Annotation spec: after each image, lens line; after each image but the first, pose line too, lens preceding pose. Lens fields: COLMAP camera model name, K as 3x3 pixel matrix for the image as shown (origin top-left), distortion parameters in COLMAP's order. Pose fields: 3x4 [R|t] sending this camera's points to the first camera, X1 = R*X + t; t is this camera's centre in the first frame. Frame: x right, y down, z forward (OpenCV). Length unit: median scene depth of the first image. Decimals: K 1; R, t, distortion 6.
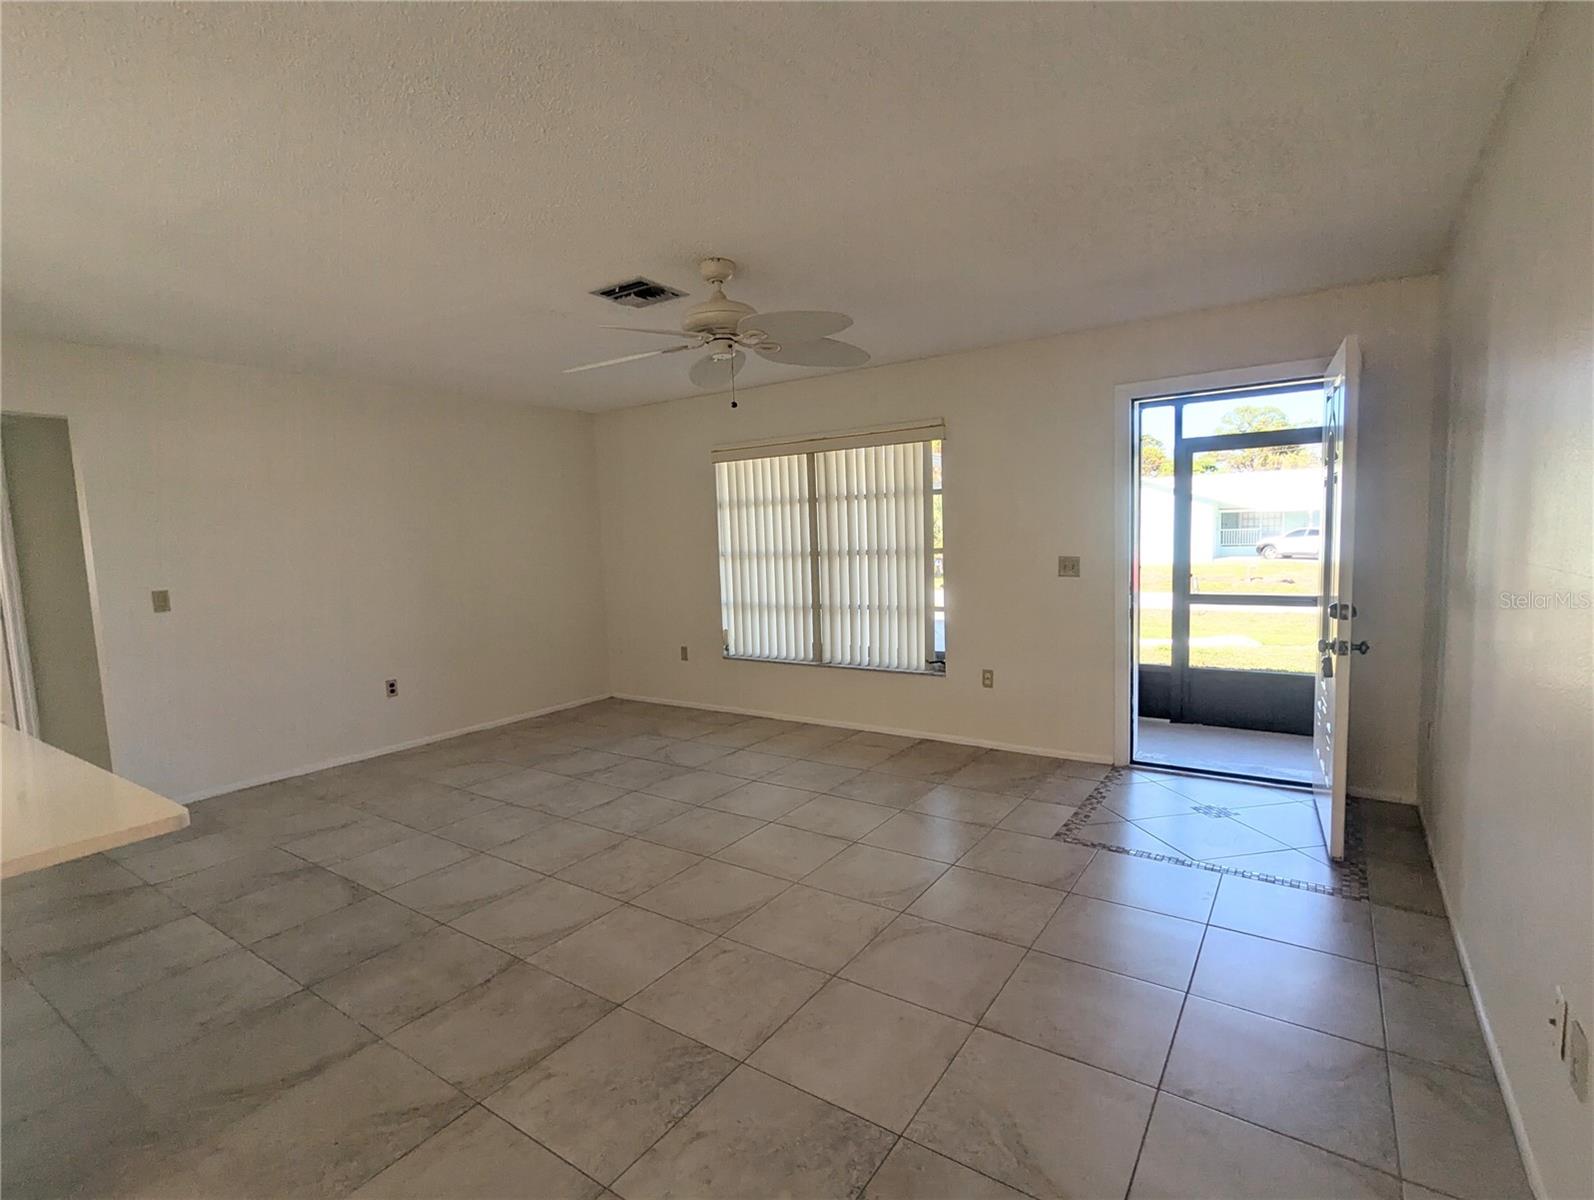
lens RADIAL K [[768.5, 0, 796.0], [0, 768.5, 605.6], [0, 0, 1]] dist [0.002052, 0.000989]
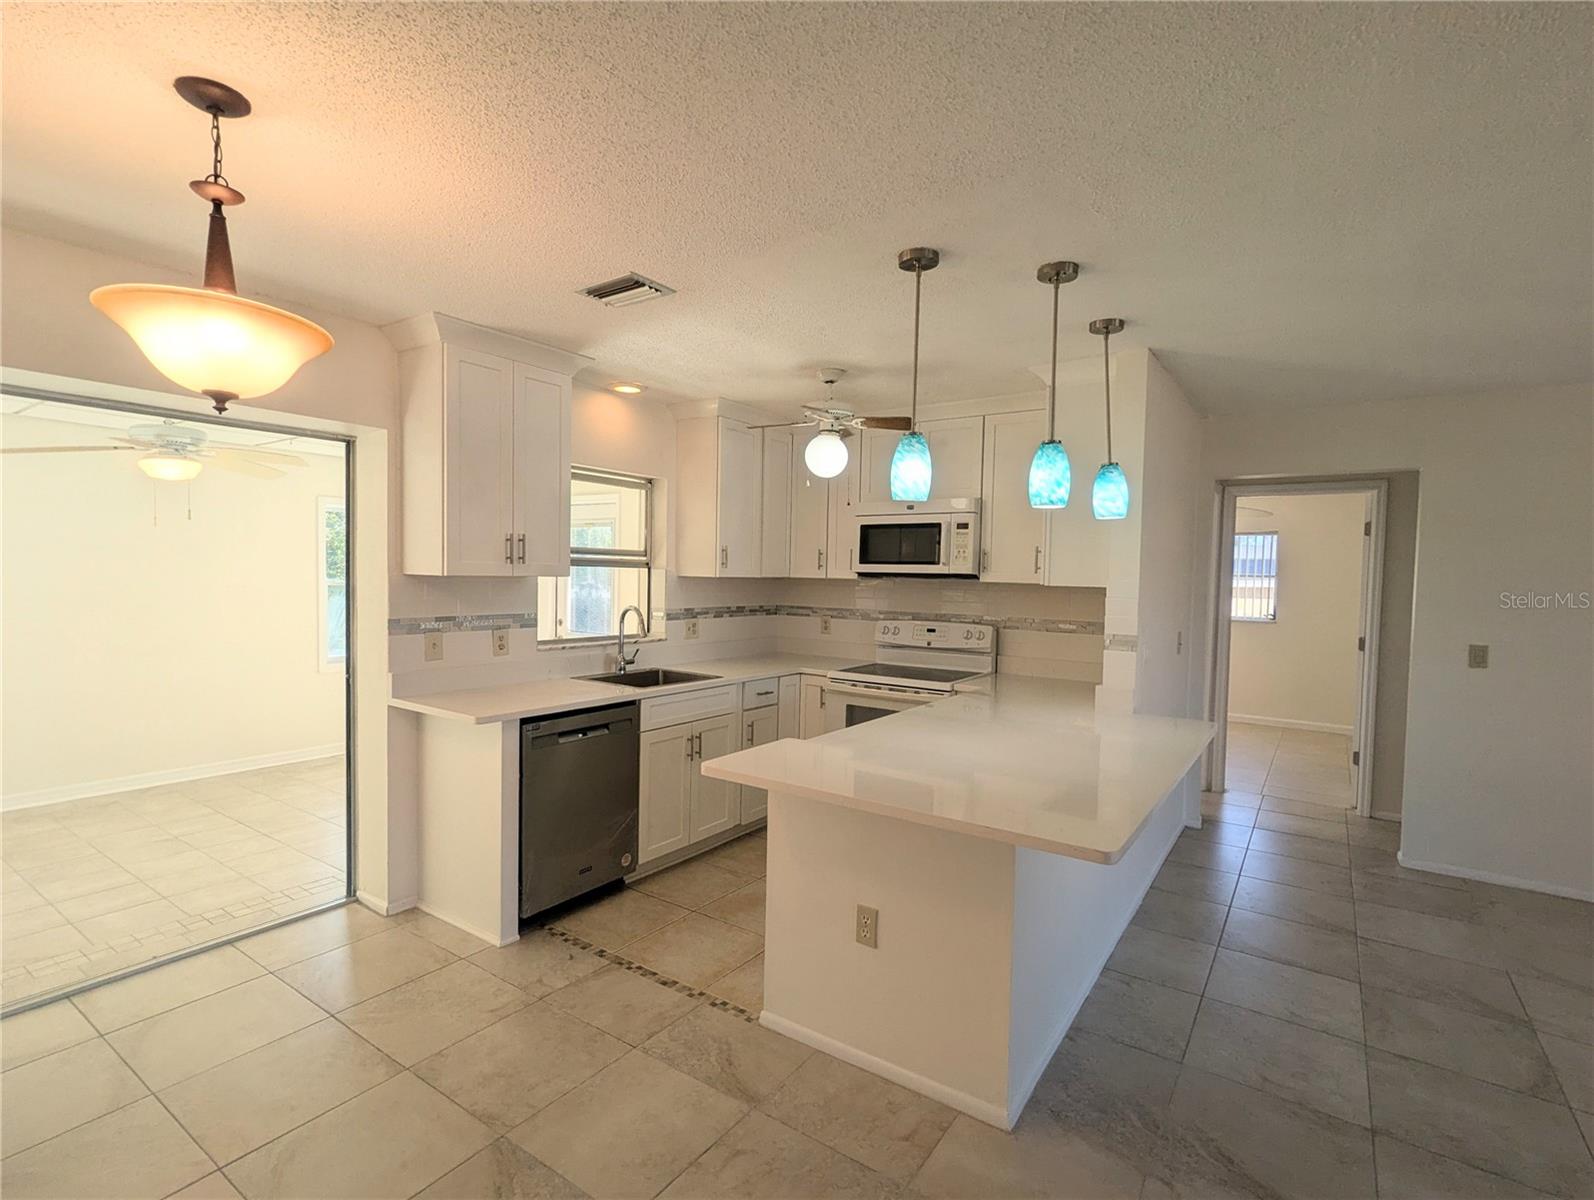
lens RADIAL K [[768.5, 0, 796.0], [0, 768.5, 605.6], [0, 0, 1]] dist [0.002052, 0.000989]
pose [[-0.007349, 0.071940, -0.997382, 0.139159], [-0.119972, 0.990141, 0.072302, -0.048013], [0.992750, 0.120190, 0.001354, 0.247831]]
